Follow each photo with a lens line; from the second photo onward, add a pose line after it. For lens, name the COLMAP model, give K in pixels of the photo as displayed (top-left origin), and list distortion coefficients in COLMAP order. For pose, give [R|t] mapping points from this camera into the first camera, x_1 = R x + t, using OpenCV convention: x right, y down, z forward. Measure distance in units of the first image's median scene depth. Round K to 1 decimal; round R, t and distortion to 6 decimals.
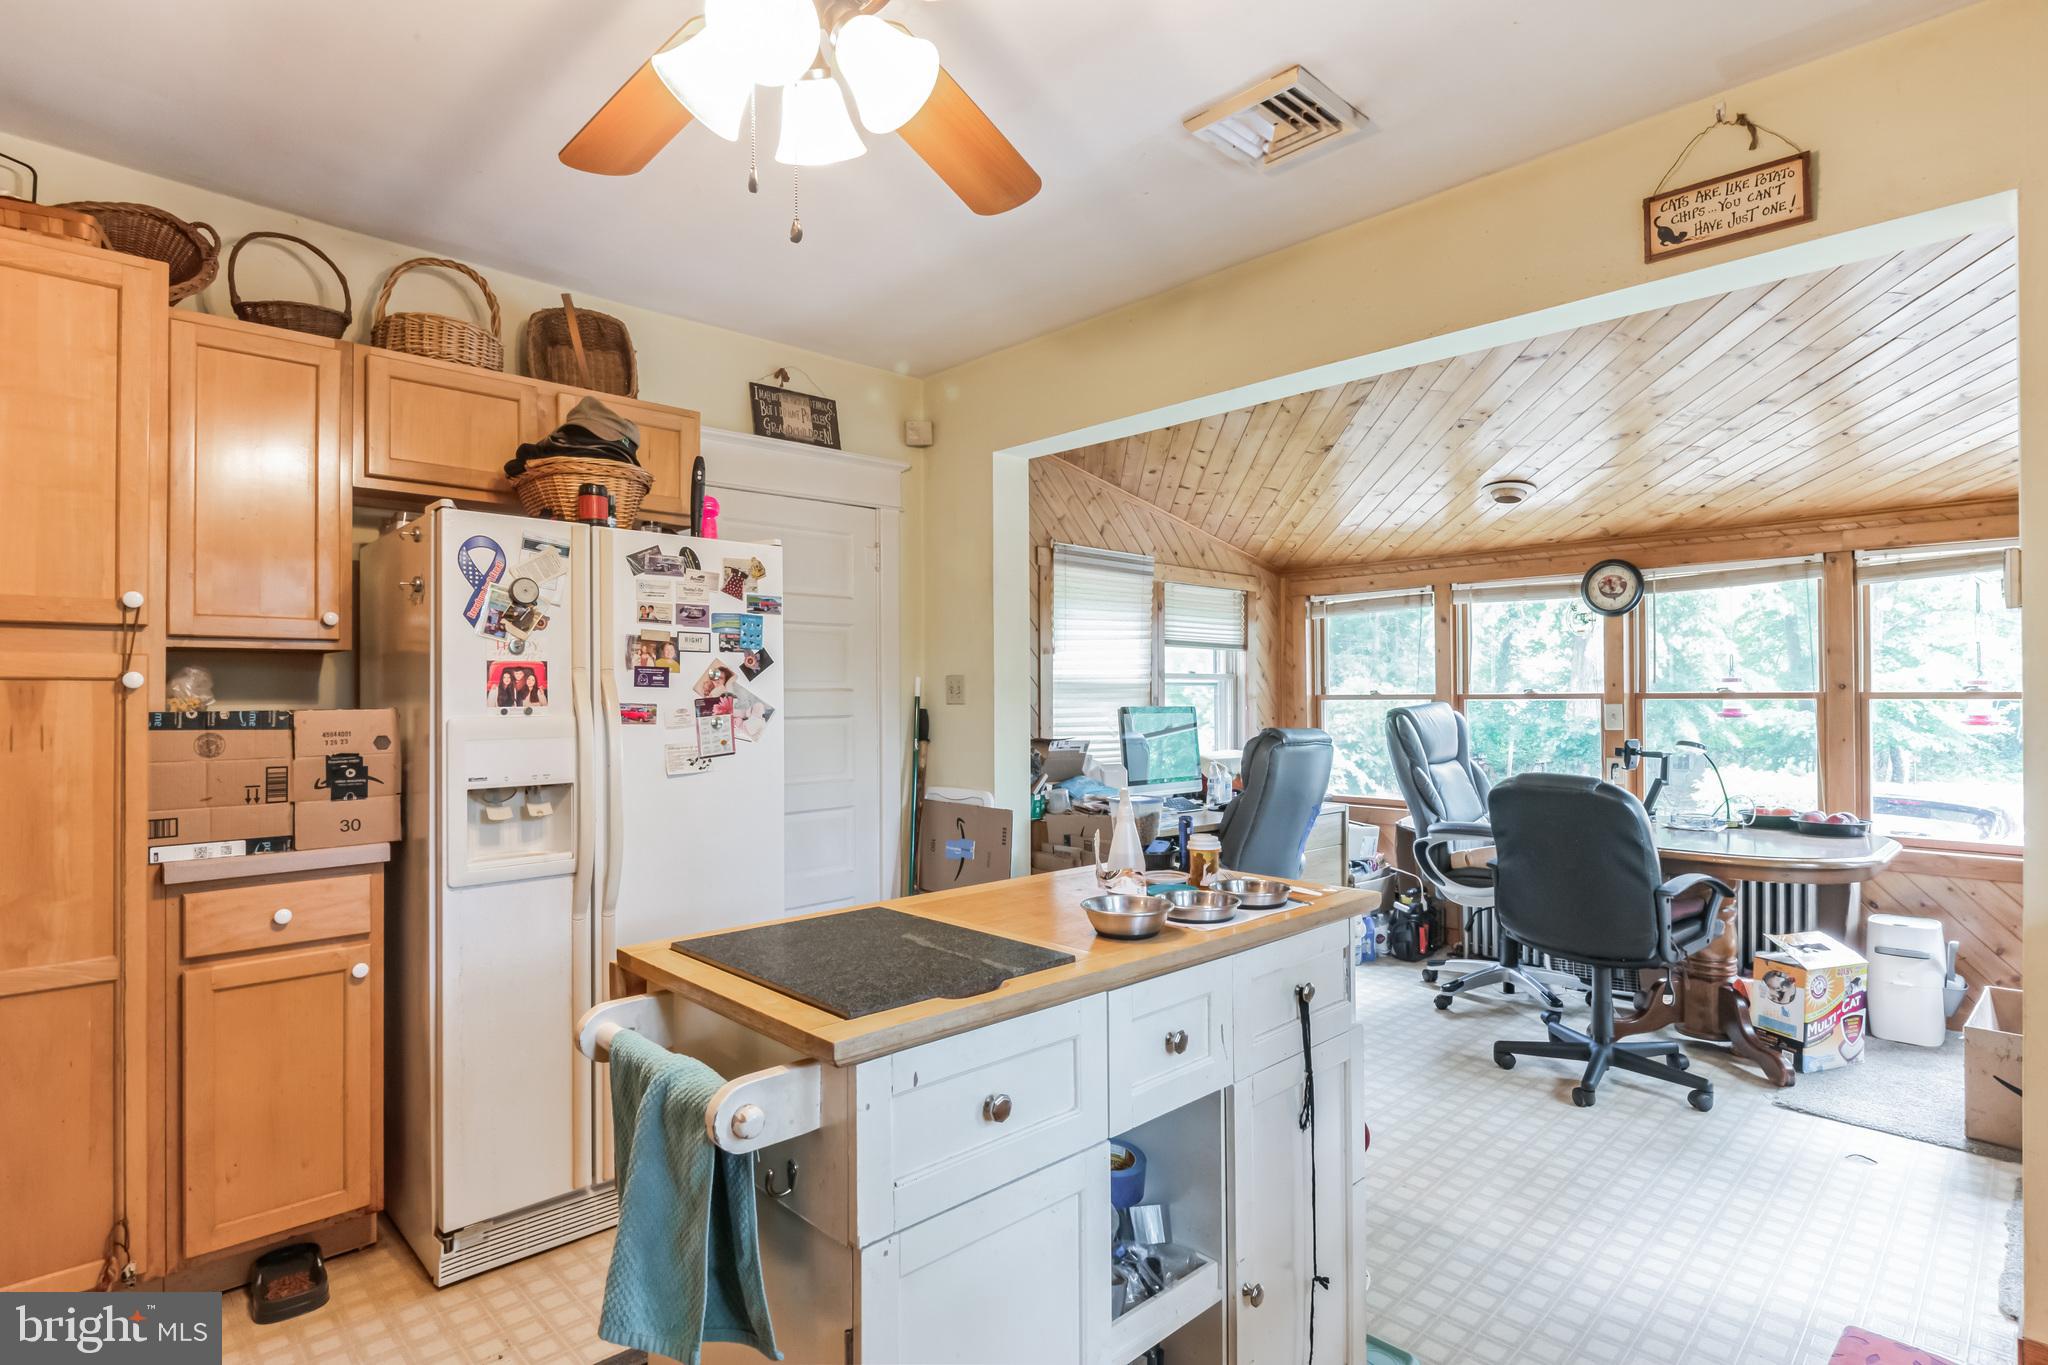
lens RADIAL K [[1013.2, 0, 1014.4], [0, 1013.2, 689.3], [0, 0, 1]] dist [-0.002980, -0.007848]
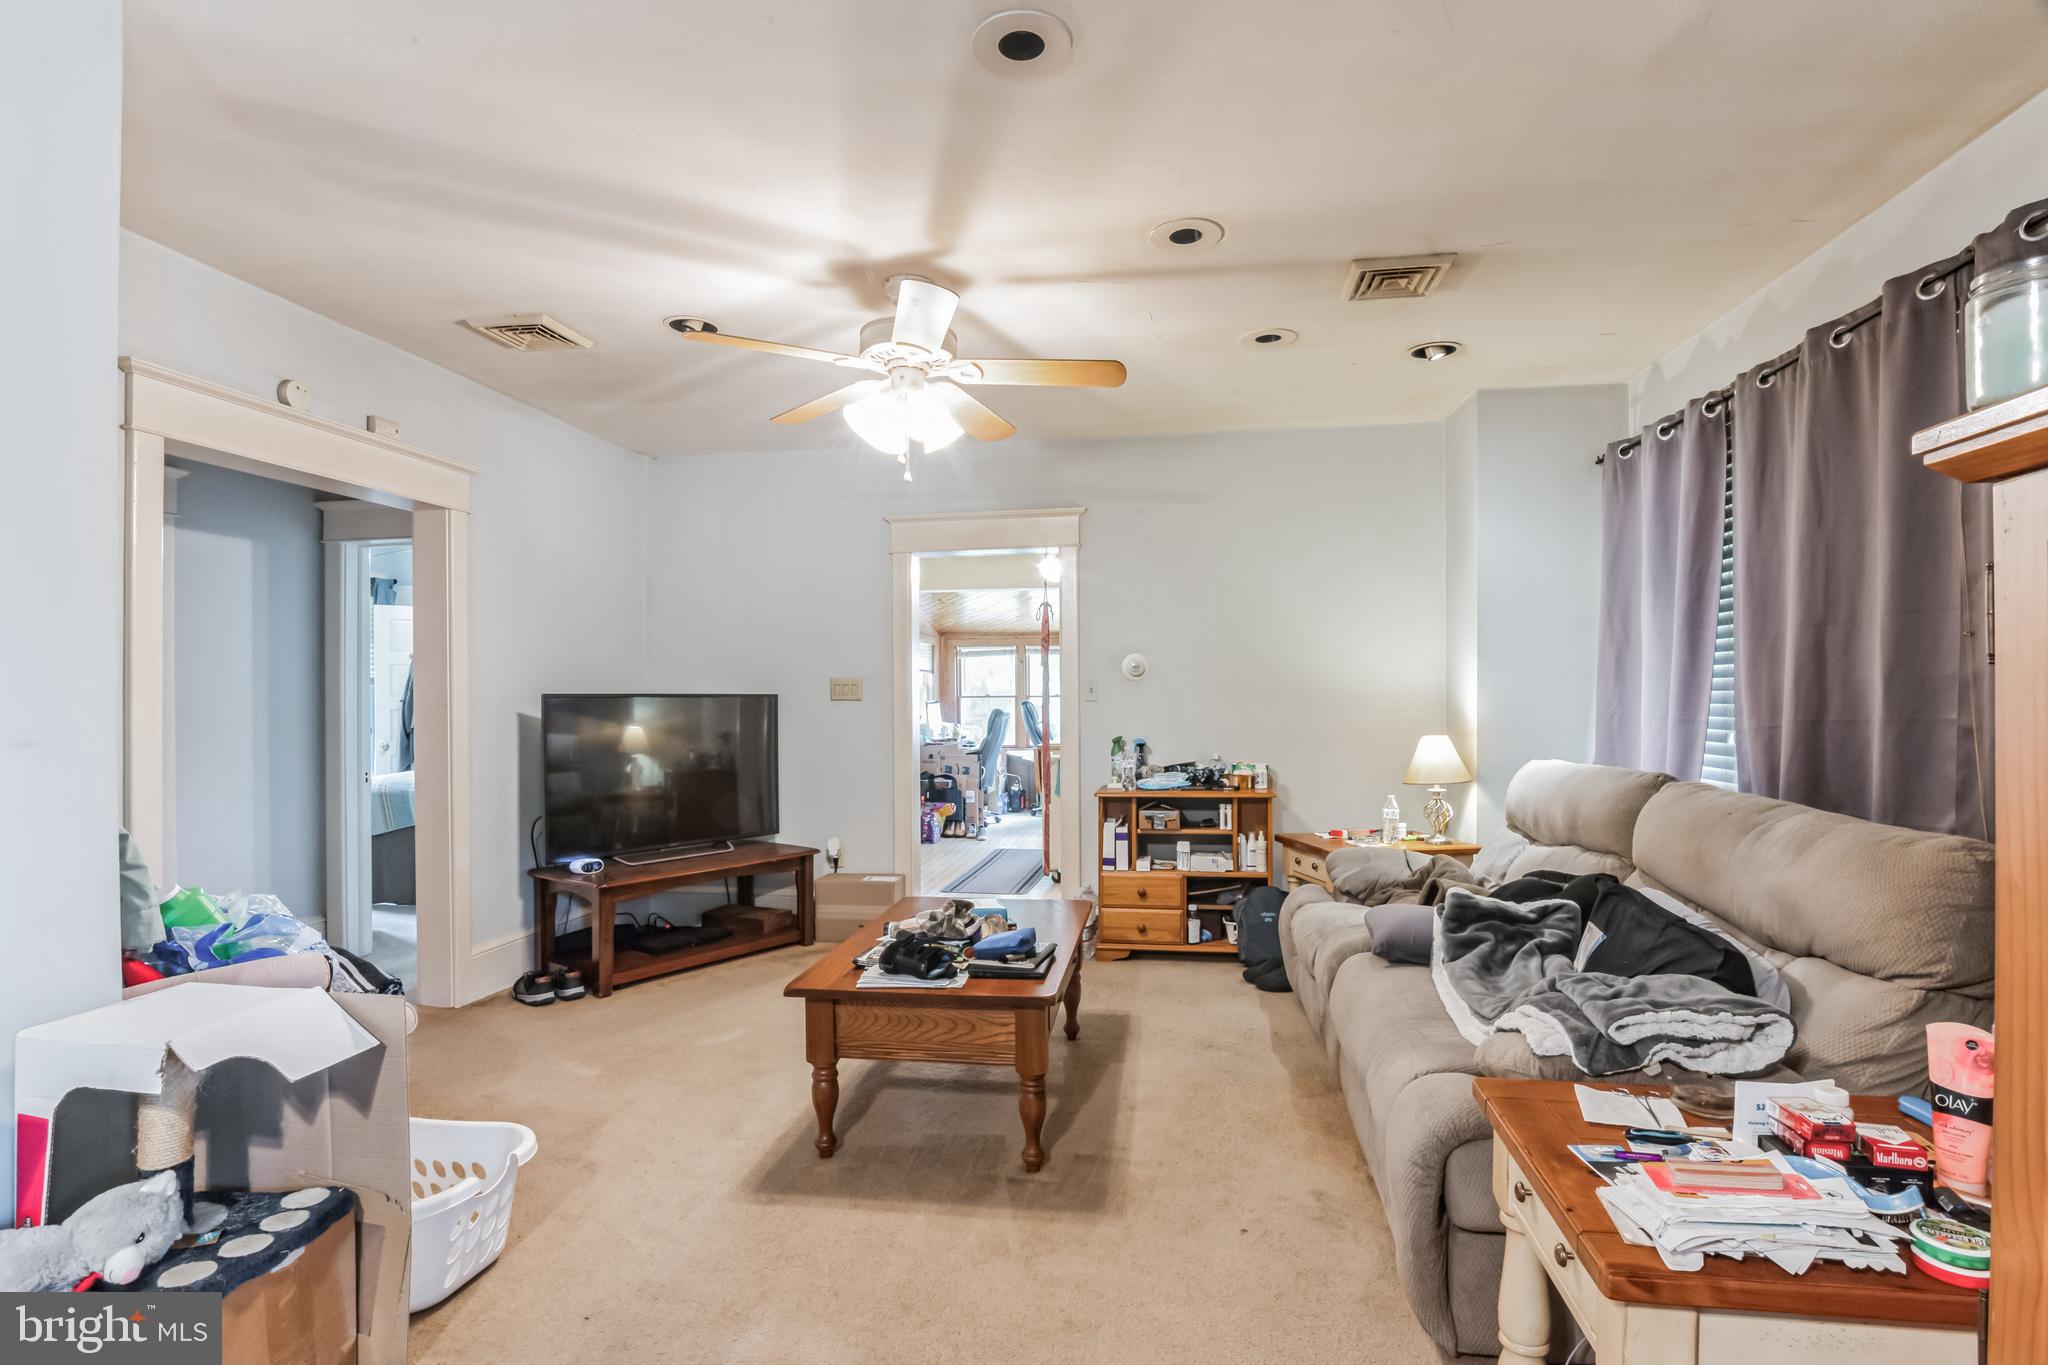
lens RADIAL K [[1013.2, 0, 1029.8], [0, 1013.2, 702.9], [0, 0, 1]] dist [-0.002980, -0.007848]
pose [[0.790389, -0.004492, 0.612588, -1.755338], [-0.000922, 0.999963, 0.008522, 0.004389], [-0.612604, -0.007301, 0.790356, -1.465891]]
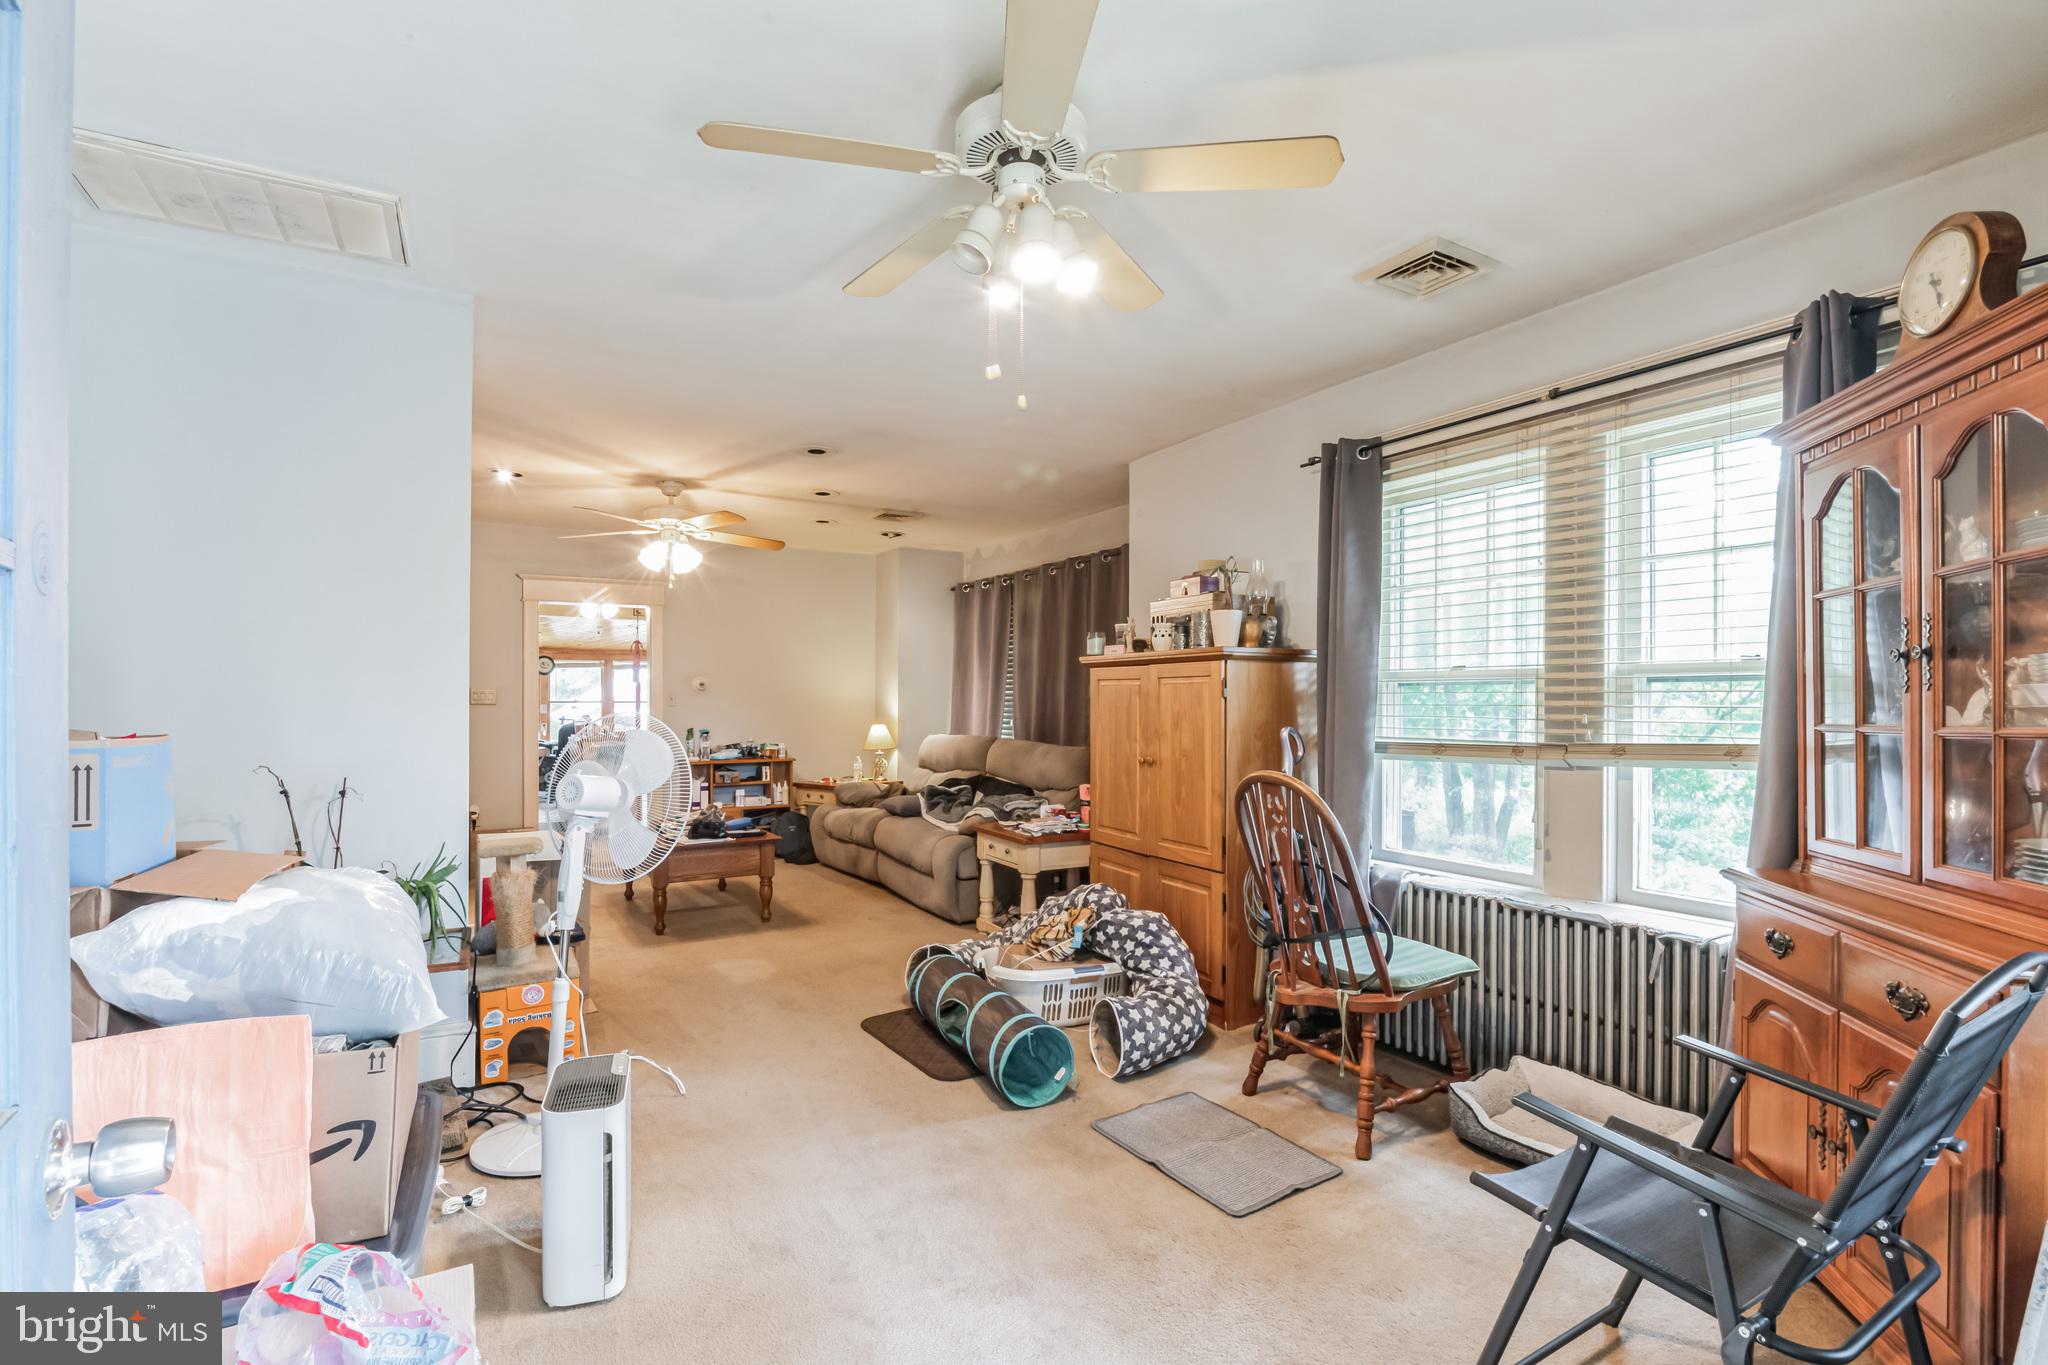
lens RADIAL K [[920.2, 0, 1029.6], [0, 920.2, 693.3], [0, 0, 1]] dist [0.000411, 0.000025]
pose [[0.220729, 0.012019, 0.975261, -2.901166], [-0.006352, 0.999921, -0.010885, 0.003582], [-0.975315, -0.003792, 0.220787, -1.653250]]
